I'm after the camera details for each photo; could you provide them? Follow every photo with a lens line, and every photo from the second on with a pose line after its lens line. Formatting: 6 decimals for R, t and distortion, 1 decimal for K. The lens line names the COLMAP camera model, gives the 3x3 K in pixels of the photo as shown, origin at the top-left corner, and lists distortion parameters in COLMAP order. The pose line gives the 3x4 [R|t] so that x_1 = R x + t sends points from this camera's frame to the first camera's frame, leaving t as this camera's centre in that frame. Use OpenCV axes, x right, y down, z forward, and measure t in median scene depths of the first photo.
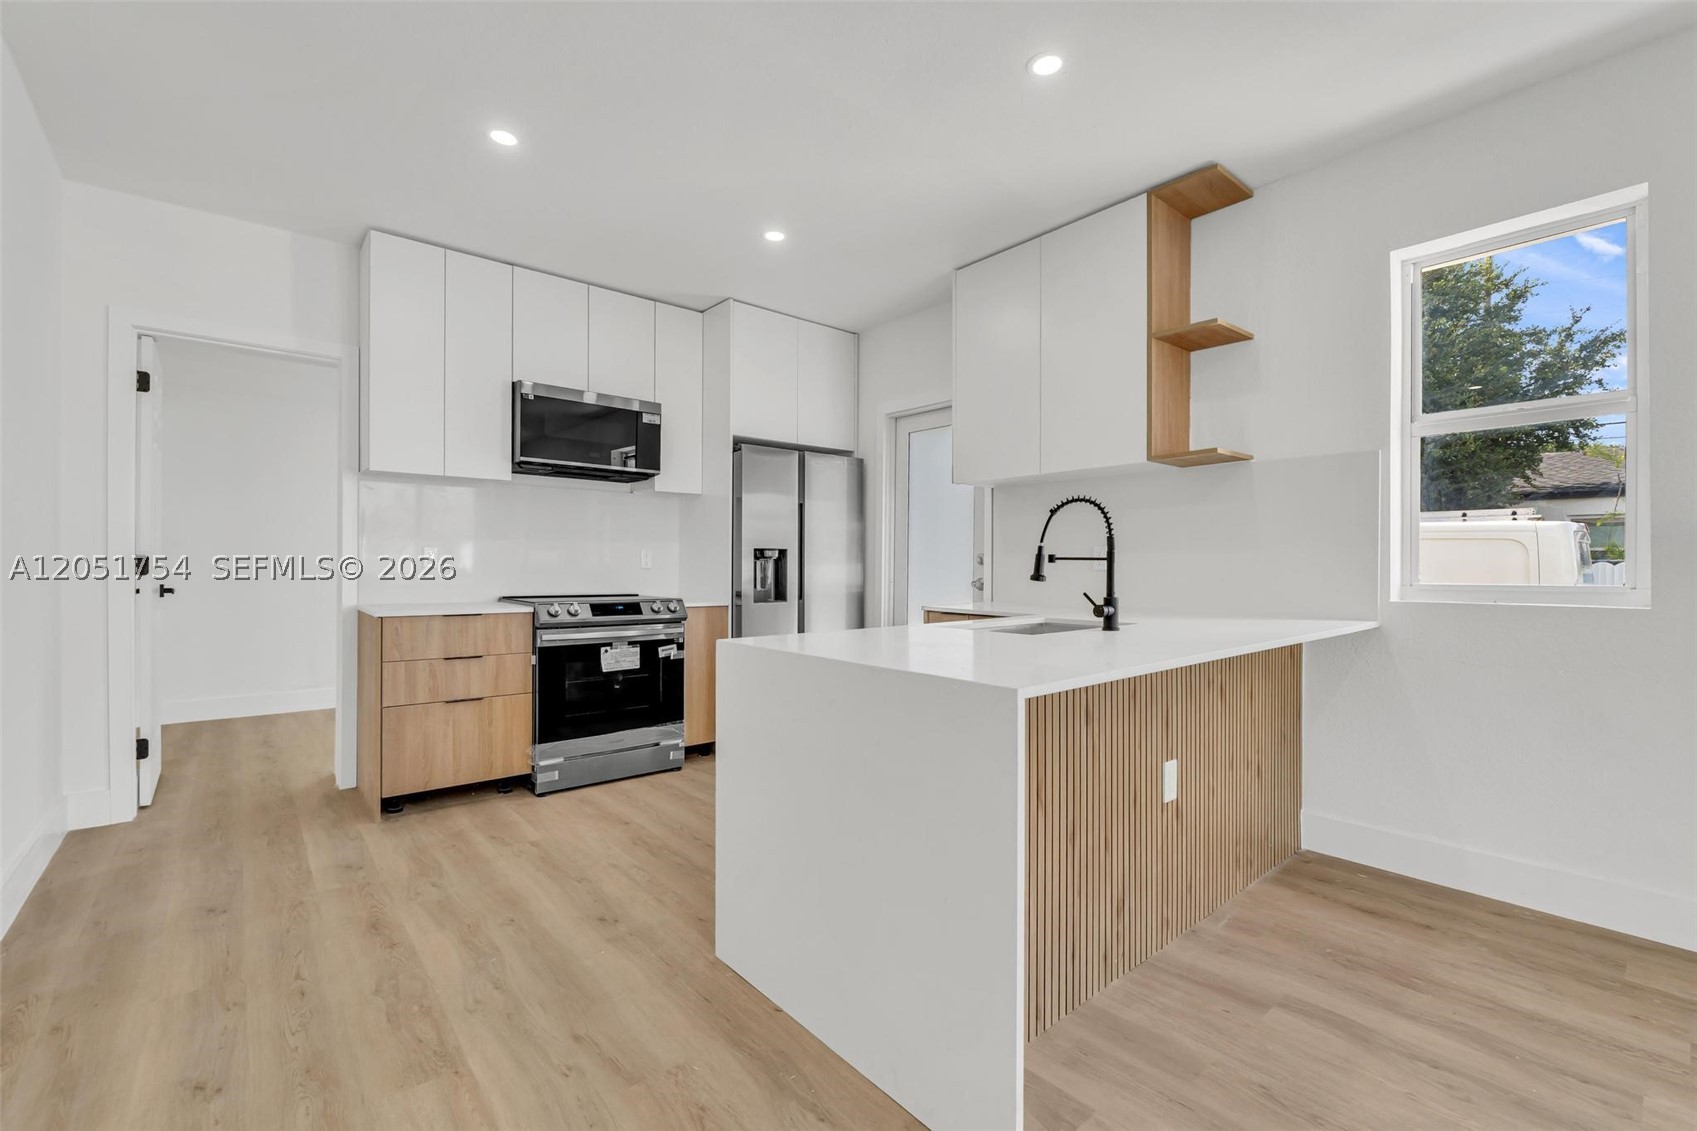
lens RADIAL K [[726.6, 0, 856.8], [0, 726.6, 564.8], [0, 0, 1]] dist [-0.003870, -0.000837]
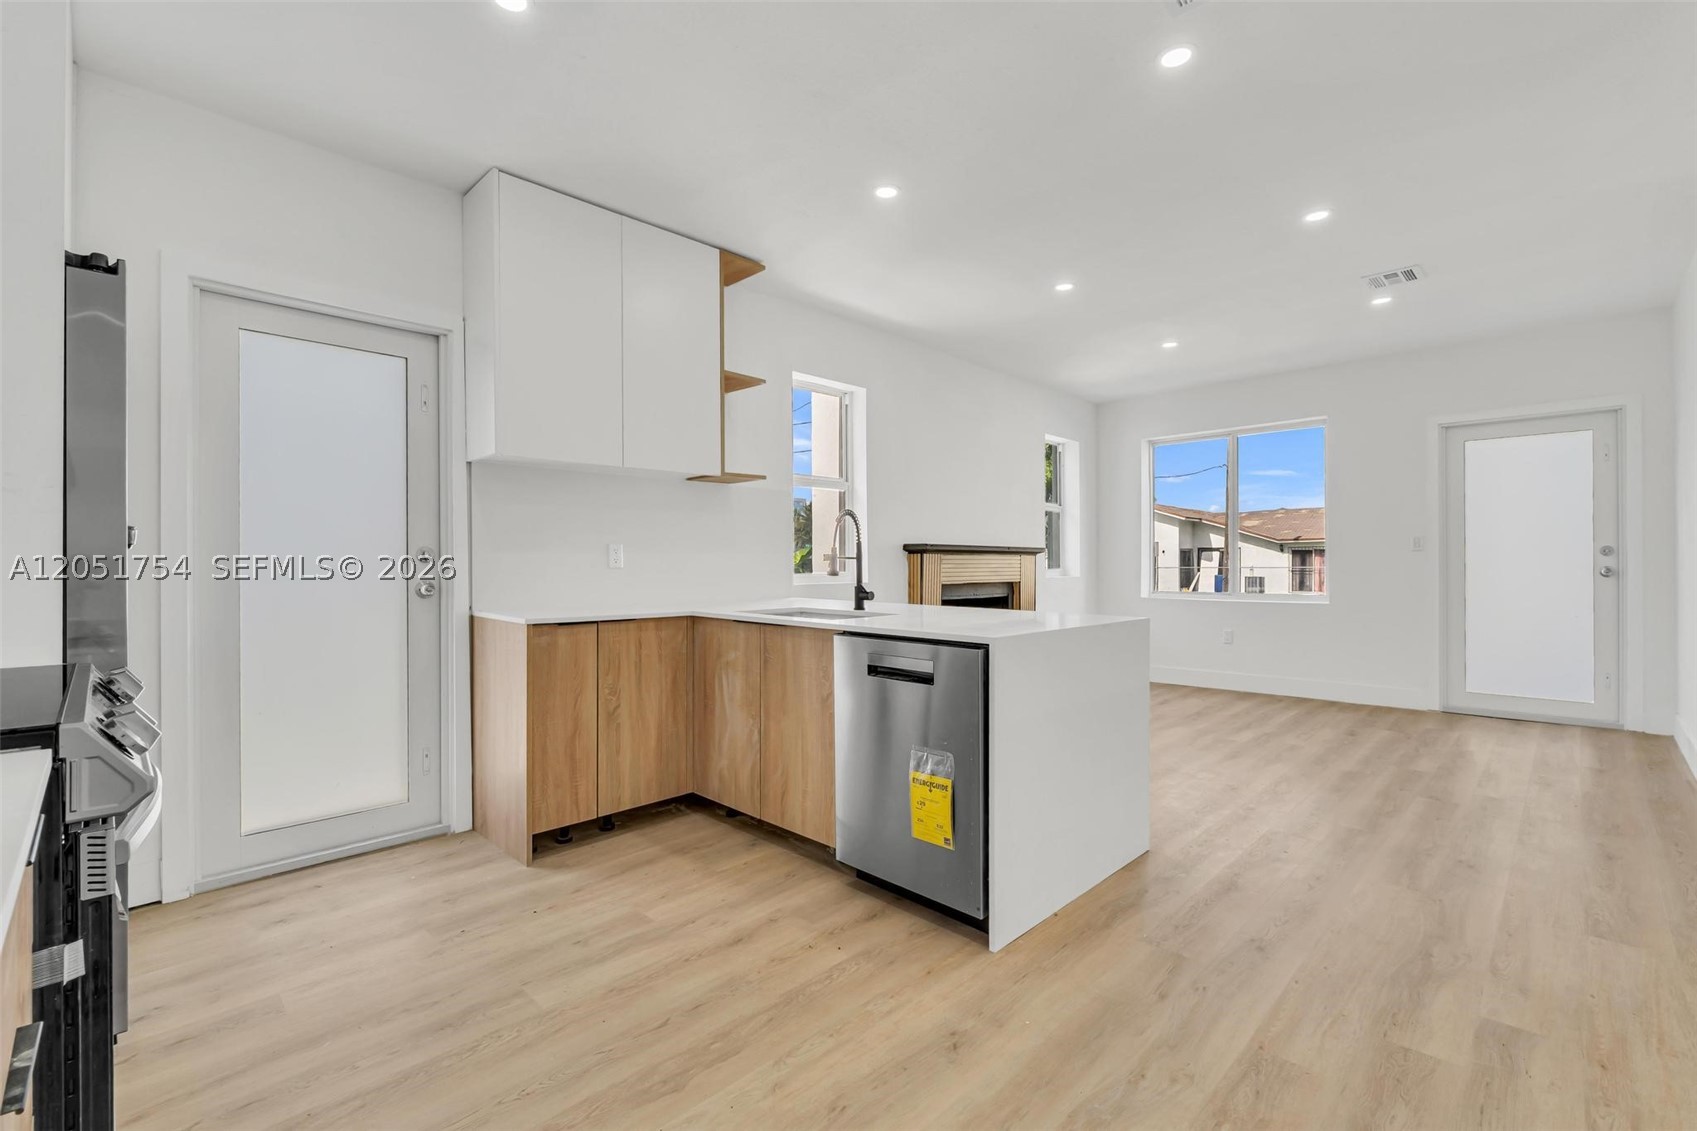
lens RADIAL K [[743.3, 0, 852.3], [0, 743.3, 560.1], [0, 0, 1]] dist [-0.003337, -0.000826]
pose [[-0.086221, 0.000991, 0.996276, -1.224416], [-0.000577, 0.999999, -0.001044, -0.004321], [-0.996276, -0.000665, -0.086220, 1.309620]]
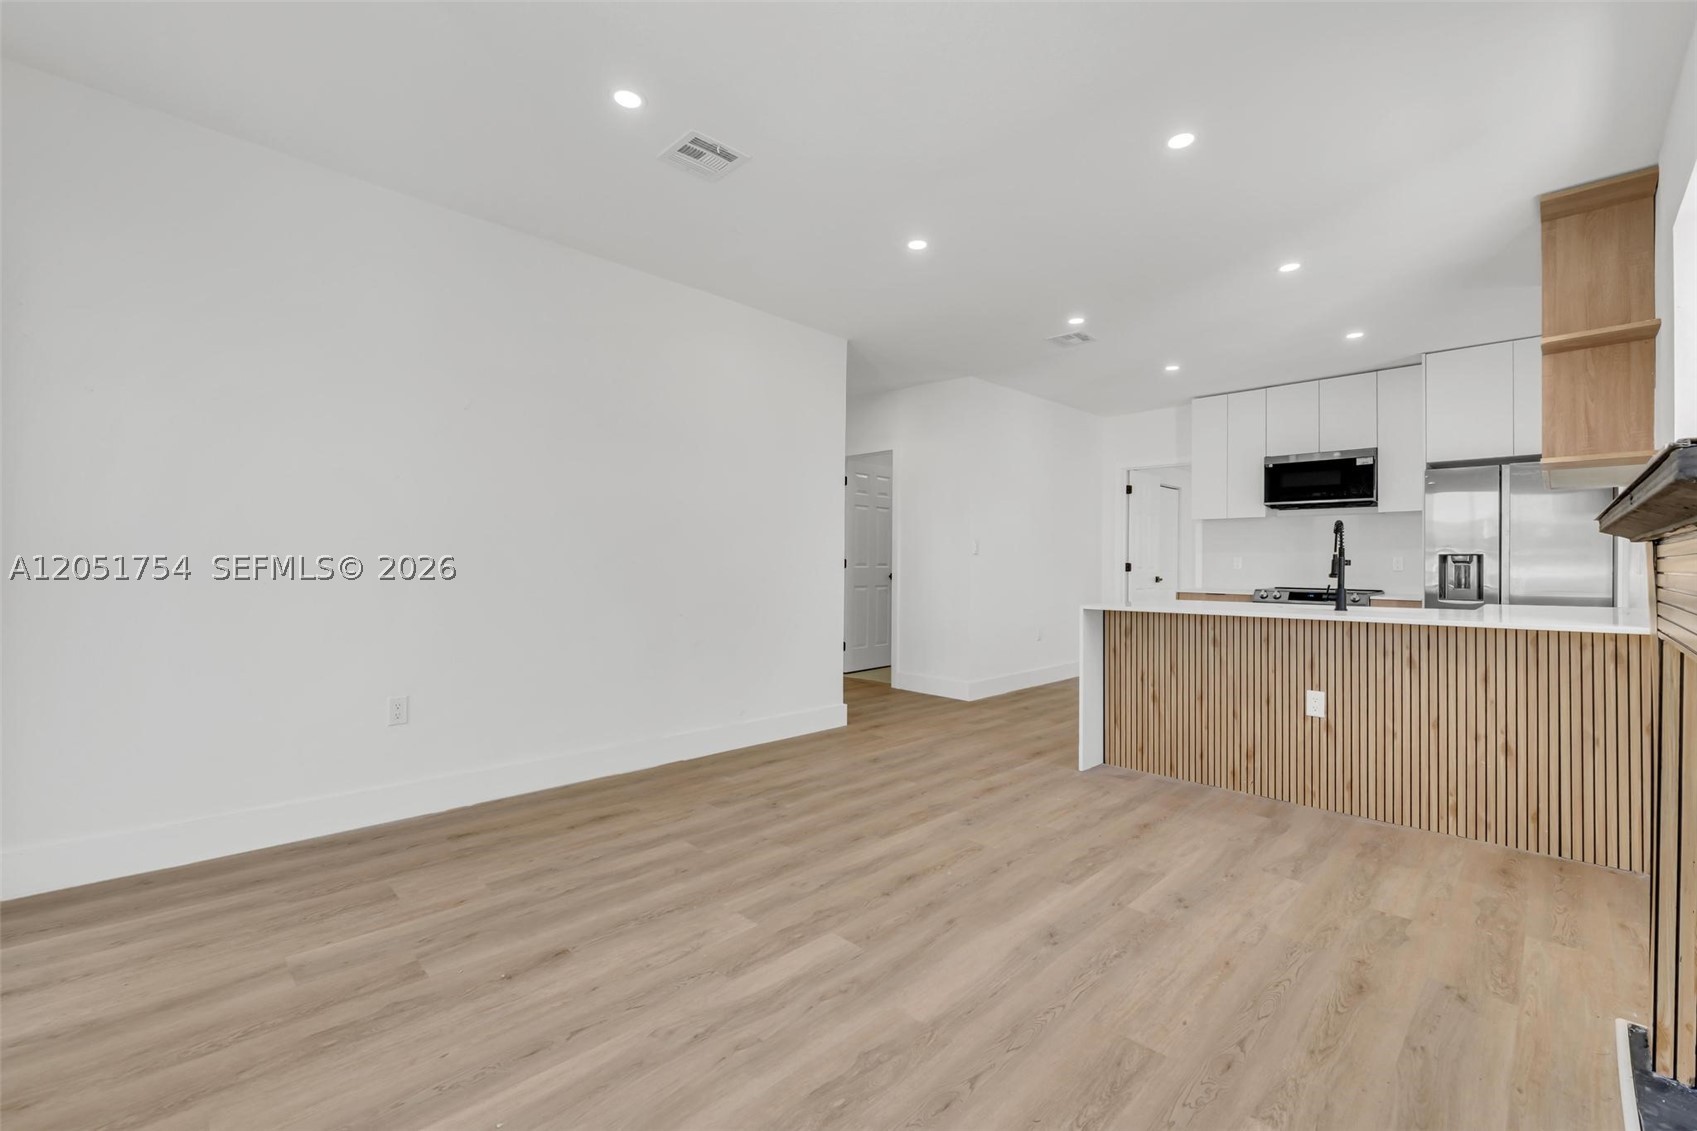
lens RADIAL K [[720.5, 0, 853.5], [0, 720.5, 555.9], [0, 0, 1]] dist [-0.003642, -0.000607]
pose [[0.077744, -0.013848, -0.996877, 2.019063], [-0.004772, 0.999887, -0.014262, 0.002651], [0.996962, 0.005866, 0.077669, -0.130354]]
